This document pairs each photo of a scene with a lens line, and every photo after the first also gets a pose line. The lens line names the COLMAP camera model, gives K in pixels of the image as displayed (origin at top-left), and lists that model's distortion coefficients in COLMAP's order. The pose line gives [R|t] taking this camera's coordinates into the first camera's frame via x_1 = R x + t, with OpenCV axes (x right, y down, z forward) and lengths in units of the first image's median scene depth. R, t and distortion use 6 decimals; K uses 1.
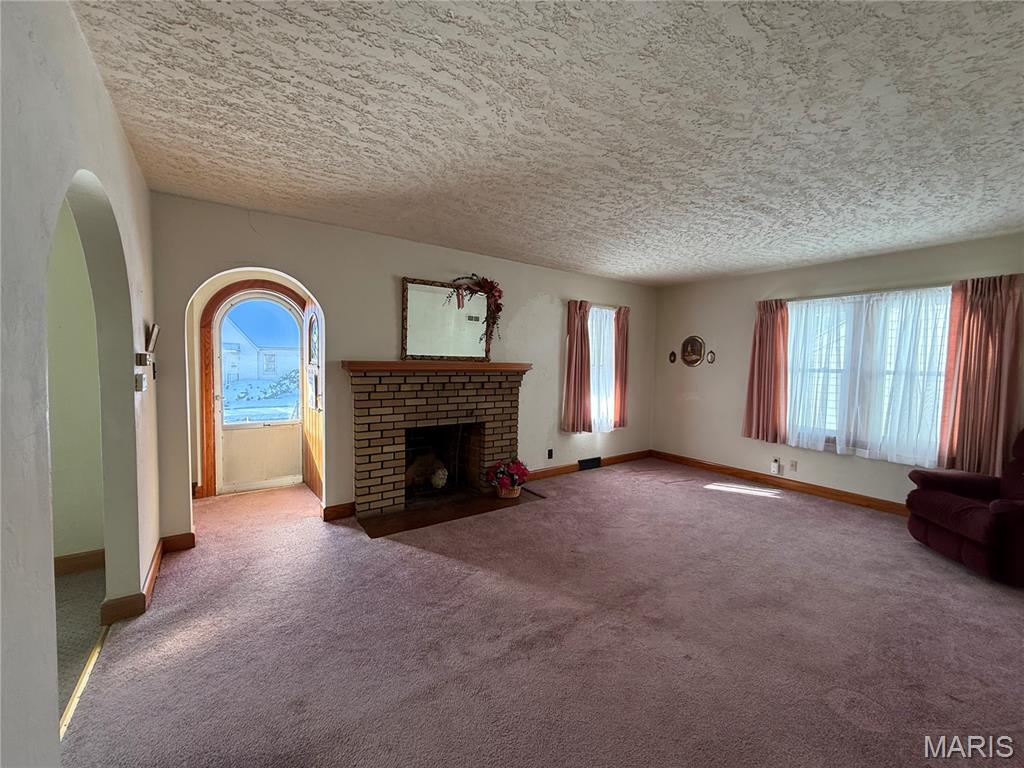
lens RADIAL K [[406.6, 0, 509.0], [0, 406.6, 383.2], [0, 0, 1]] dist [-0.000129, 0.000007]
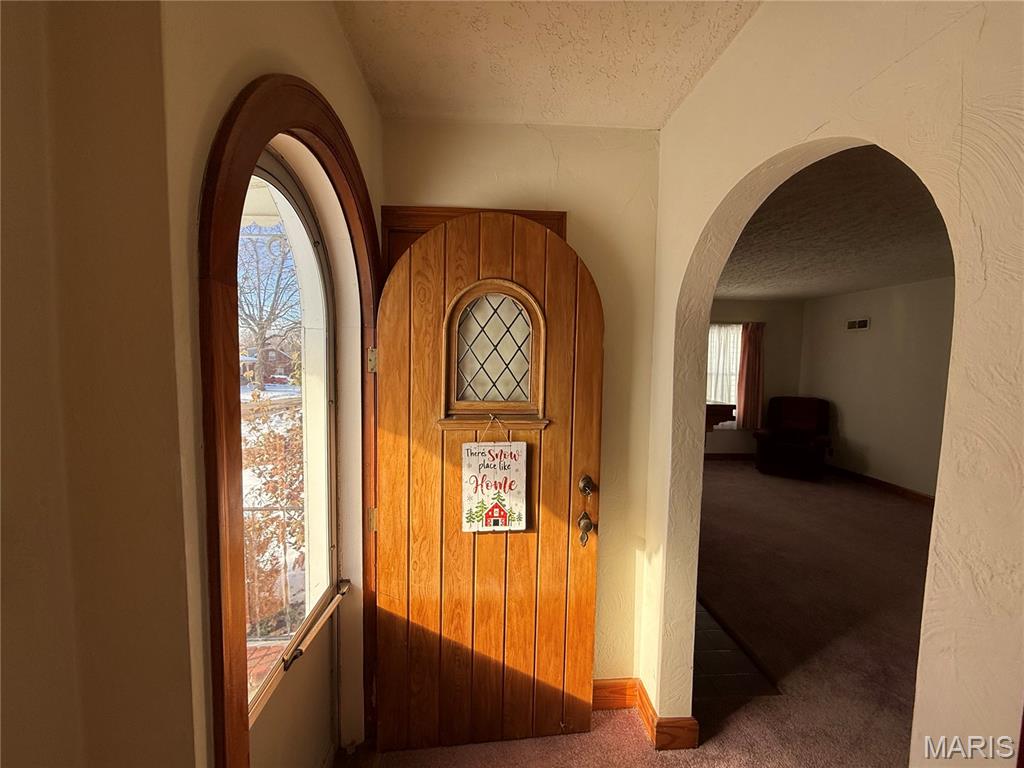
lens RADIAL K [[406.6, 0, 509.0], [0, 406.6, 383.2], [0, 0, 1]] dist [-0.000129, 0.000007]
pose [[0.519720, -0.065533, 0.851820, -0.961681], [0.038303, 0.997838, 0.053397, -0.120359], [-0.853478, 0.004876, 0.521107, 0.956786]]
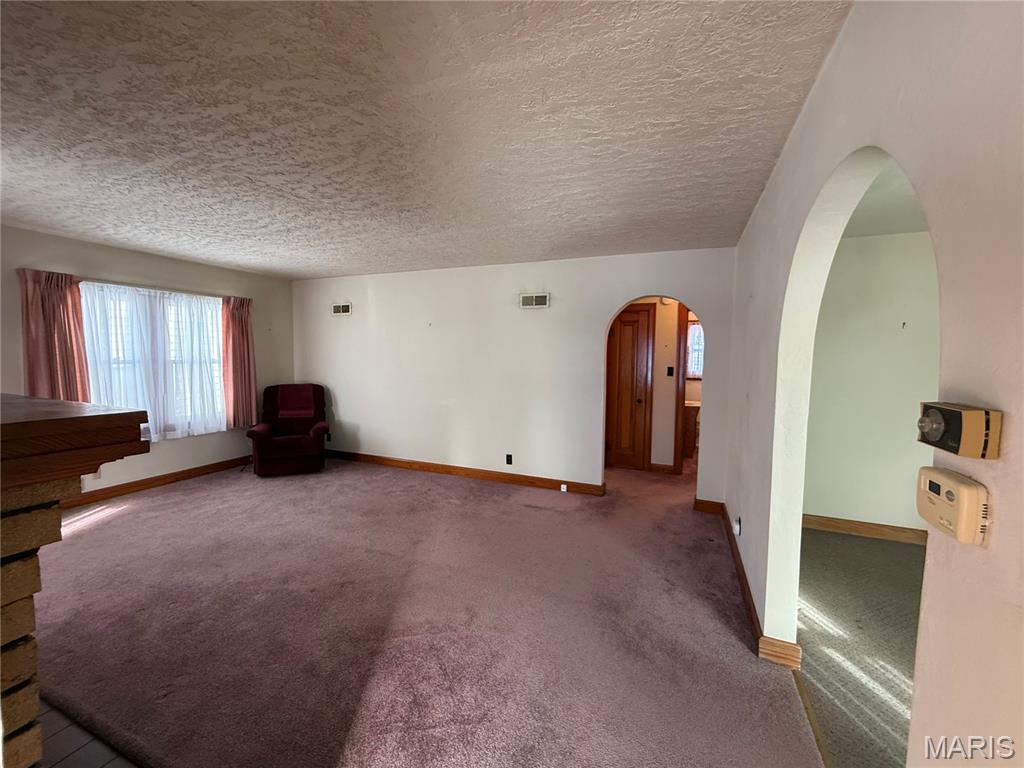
lens RADIAL K [[406.6, 0, 509.0], [0, 406.6, 383.2], [0, 0, 1]] dist [-0.000129, 0.000007]
pose [[-0.532172, -0.083802, 0.842479, -0.638297], [0.022117, 0.993373, 0.112783, -0.086825], [-0.846347, 0.078653, -0.526792, 0.934207]]
